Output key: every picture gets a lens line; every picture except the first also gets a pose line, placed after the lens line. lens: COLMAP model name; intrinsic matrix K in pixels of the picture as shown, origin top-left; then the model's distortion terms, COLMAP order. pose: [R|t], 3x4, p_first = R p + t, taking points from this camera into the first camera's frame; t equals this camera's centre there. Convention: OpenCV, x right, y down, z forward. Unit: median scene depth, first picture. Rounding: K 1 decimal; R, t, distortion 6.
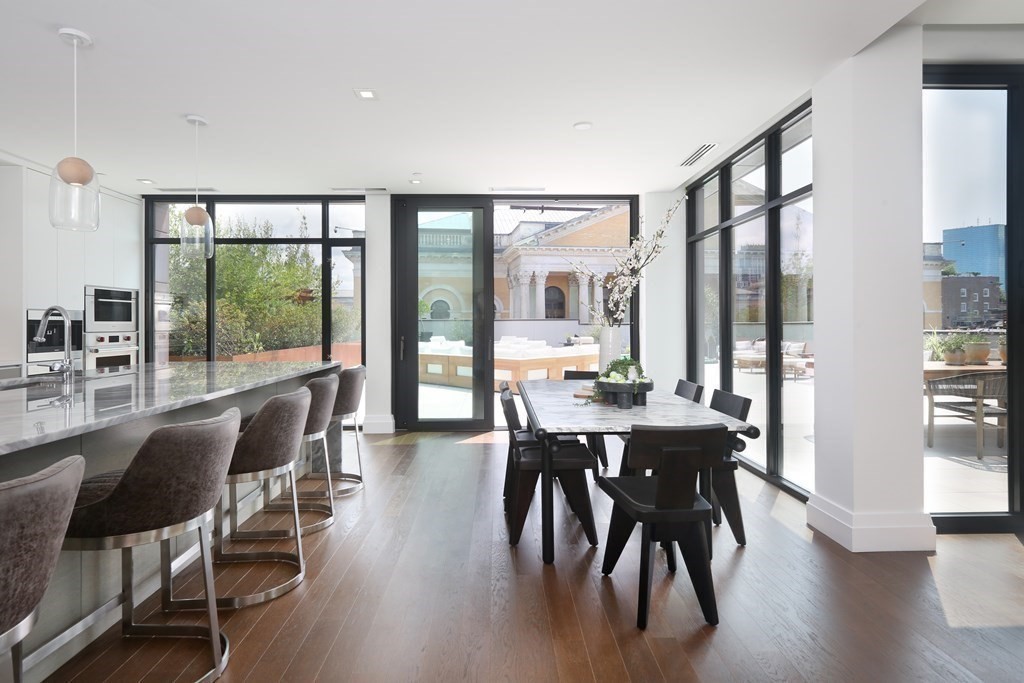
lens RADIAL K [[524.8, 0, 511.1], [0, 524.8, 316.0], [0, 0, 1]] dist [0.016834, 0.000680]
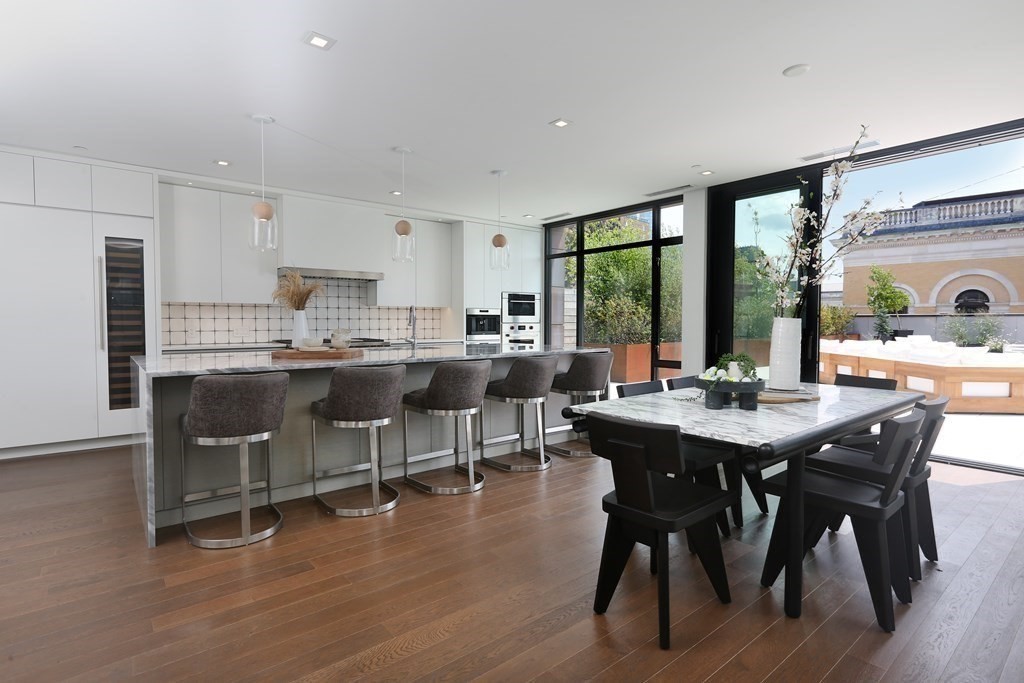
lens RADIAL K [[524.8, 0, 529.6], [0, 524.8, 334.2], [0, 0, 1]] dist [0.016834, 0.000680]
pose [[0.623607, 0.023944, -0.781371, 0.349159], [0.007461, 0.999303, 0.036576, 0.007623], [0.781702, -0.028639, 0.622994, 0.101621]]
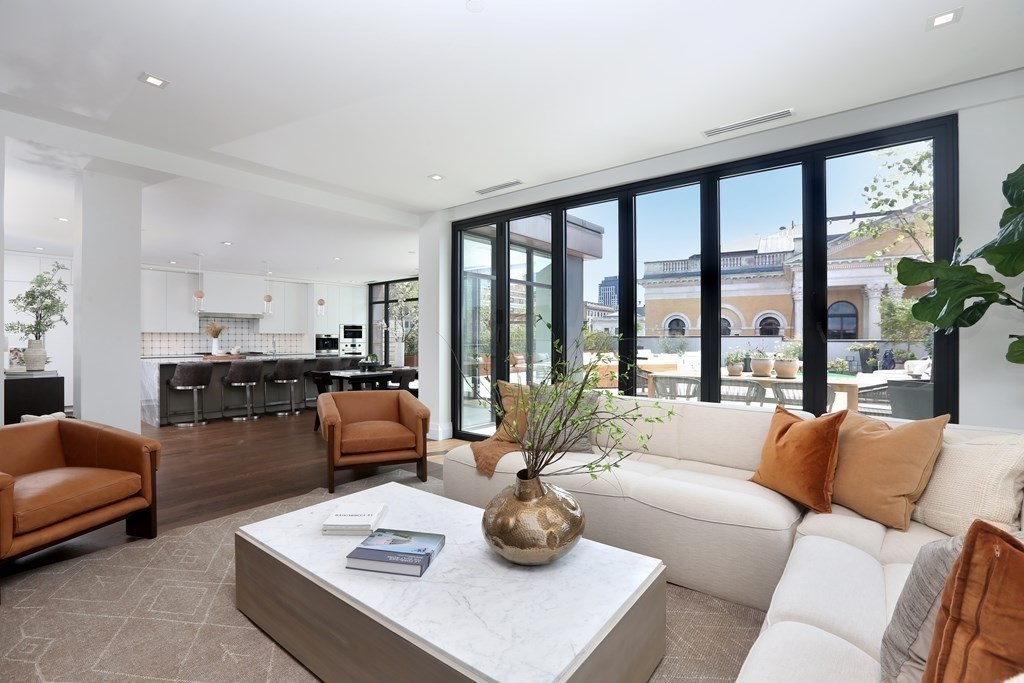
lens RADIAL K [[469.2, 0, 514.4], [0, 469.2, 338.2], [0, 0, 1]] dist [-0.031150, -0.000073]
pose [[0.757814, 0.002013, -0.652468, 1.077853], [0.006007, 0.999931, 0.010061, -0.006477], [0.652443, -0.011543, 0.757750, -0.130671]]
